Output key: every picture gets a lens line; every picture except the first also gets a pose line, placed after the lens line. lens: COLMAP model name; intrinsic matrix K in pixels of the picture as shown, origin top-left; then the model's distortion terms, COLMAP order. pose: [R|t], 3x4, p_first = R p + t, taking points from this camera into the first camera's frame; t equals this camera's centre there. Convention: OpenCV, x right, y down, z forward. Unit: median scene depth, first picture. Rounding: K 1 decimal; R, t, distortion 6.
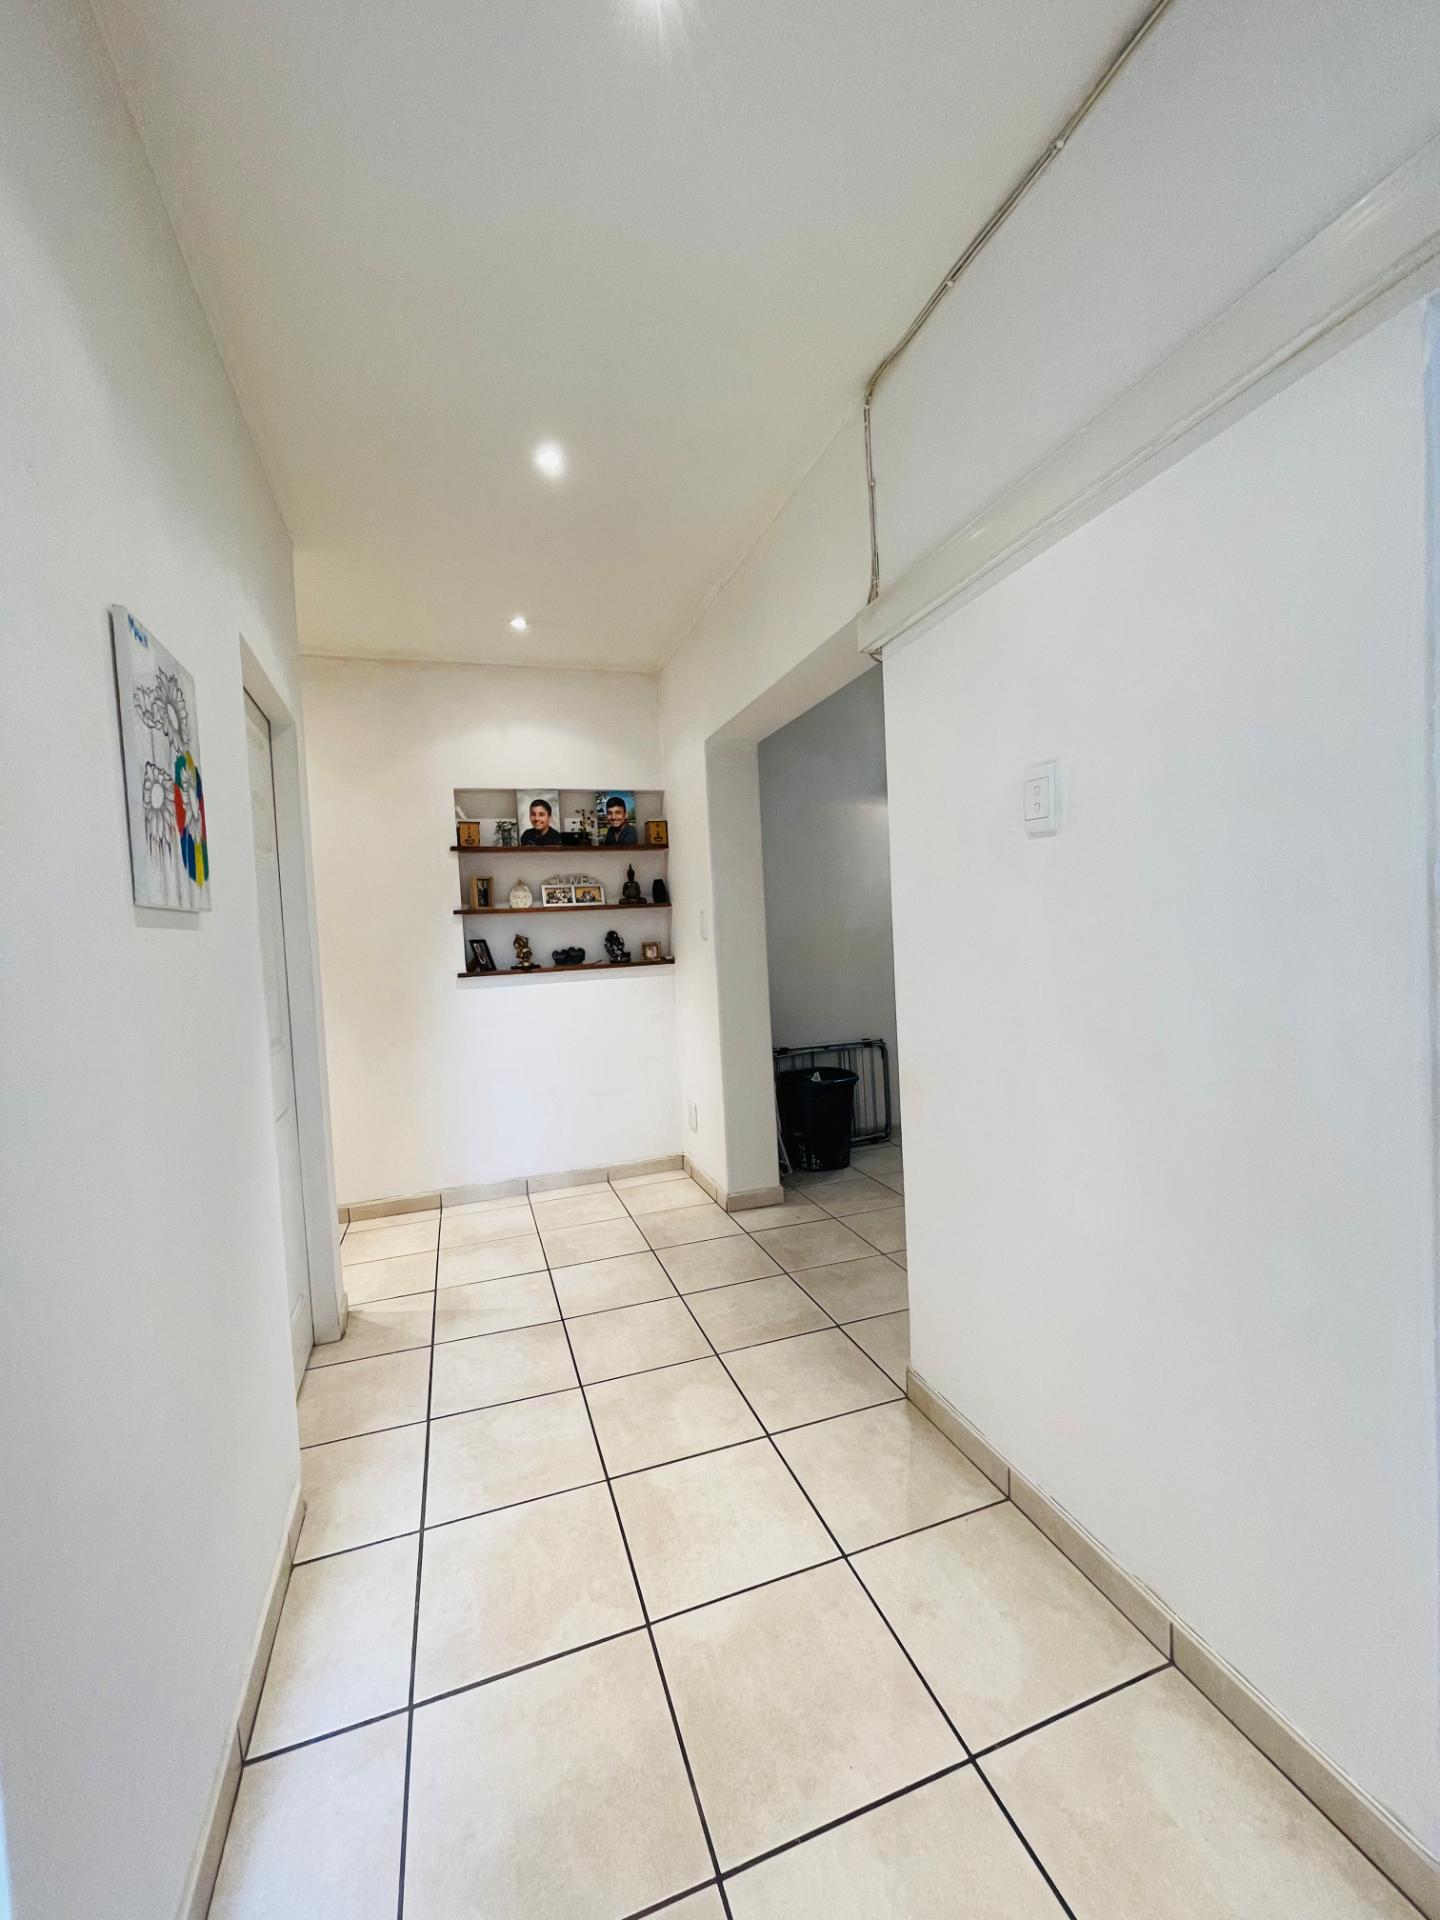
lens RADIAL K [[781.7, 0, 724.3], [0, 781.7, 960.6], [0, 0, 1]] dist [-0.002425, 0.000325]
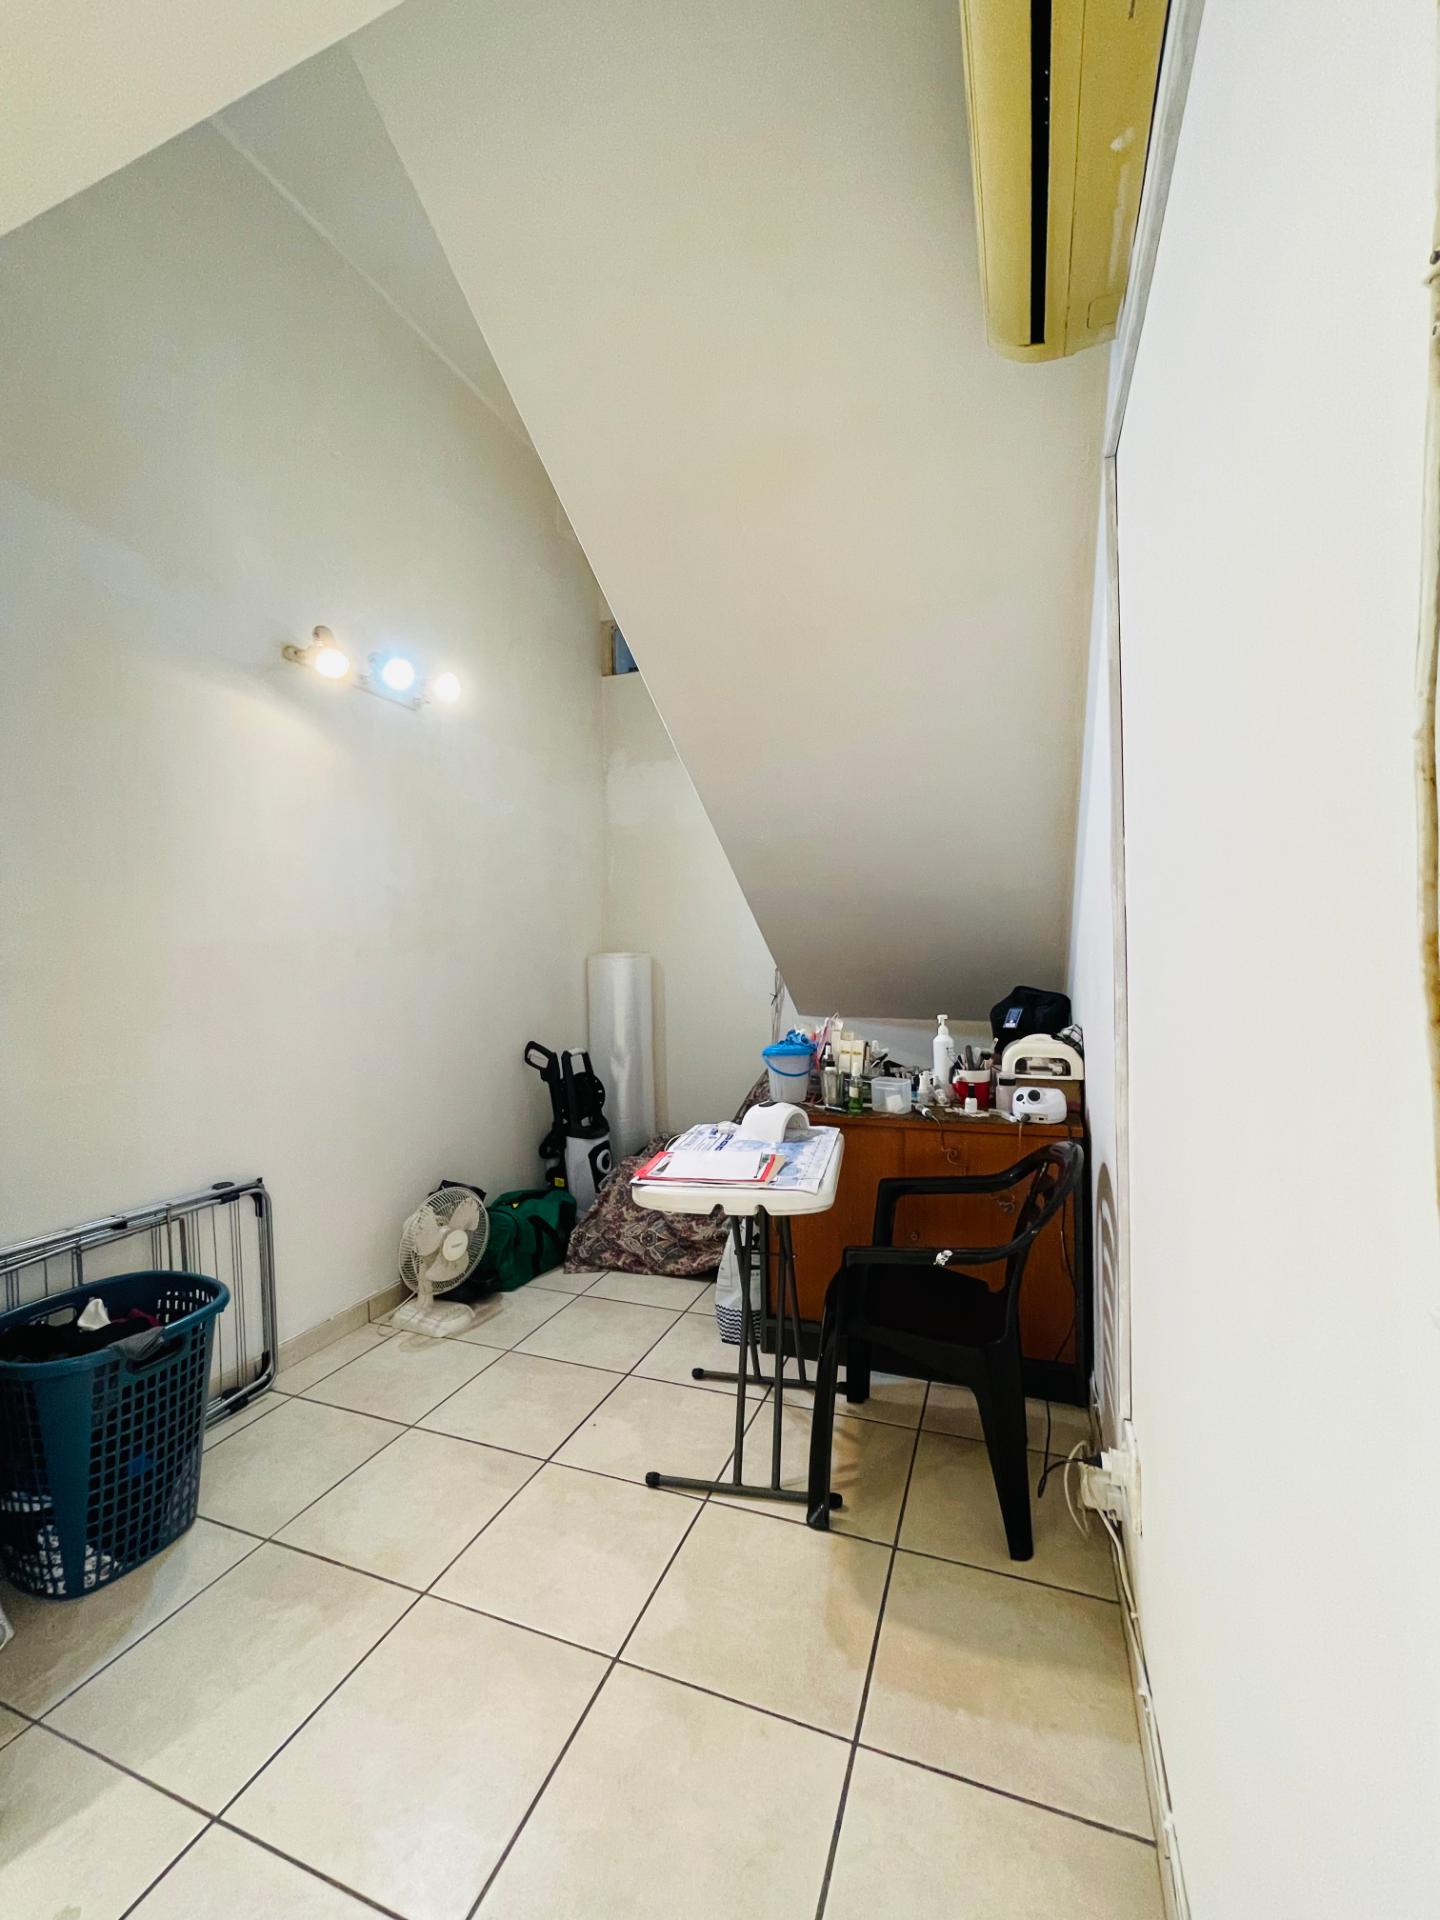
lens RADIAL K [[781.7, 0, 720.5], [0, 781.7, 961.1], [0, 0, 1]] dist [-0.002425, 0.000325]
pose [[0.634708, 0.034073, 0.772001, 0.008921], [0.002762, 0.998921, -0.046360, -0.008171], [-0.772747, 0.031557, 0.633929, 0.488985]]
